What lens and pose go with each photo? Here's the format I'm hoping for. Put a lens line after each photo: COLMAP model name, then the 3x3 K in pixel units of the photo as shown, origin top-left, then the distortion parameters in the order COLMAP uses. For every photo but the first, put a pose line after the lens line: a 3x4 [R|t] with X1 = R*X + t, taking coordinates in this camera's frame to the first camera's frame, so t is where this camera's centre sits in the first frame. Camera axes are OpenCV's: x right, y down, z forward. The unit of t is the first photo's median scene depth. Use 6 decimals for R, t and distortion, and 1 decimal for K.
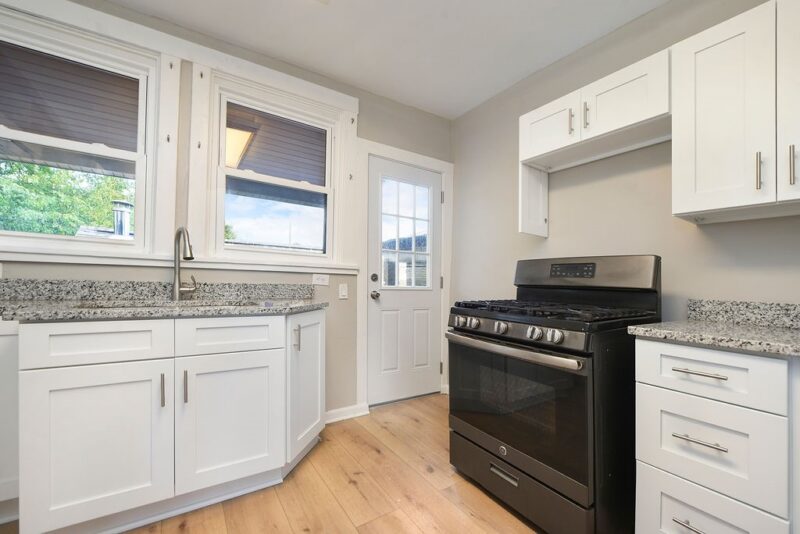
lens RADIAL K [[322.1, 0, 397.7], [0, 322.1, 277.1], [0, 0, 1]] dist [-0.012935, -0.000224]
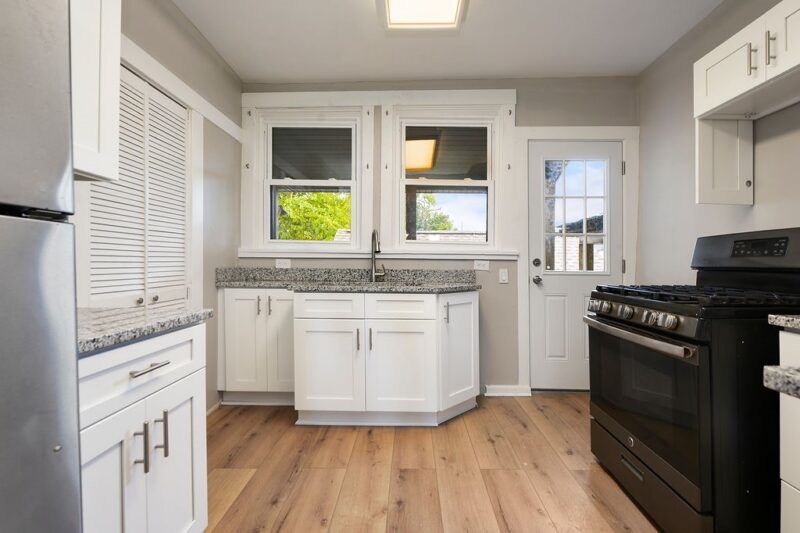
lens RADIAL K [[339.3, 0, 400.0], [0, 339.3, 266.5], [0, 0, 1]] dist [-0.018982, -0.000234]
pose [[0.817996, -0.015586, -0.575013, 0.255467], [0.020561, 0.999786, 0.002151, 0.004287], [0.574857, -0.013582, 0.818141, -0.145010]]
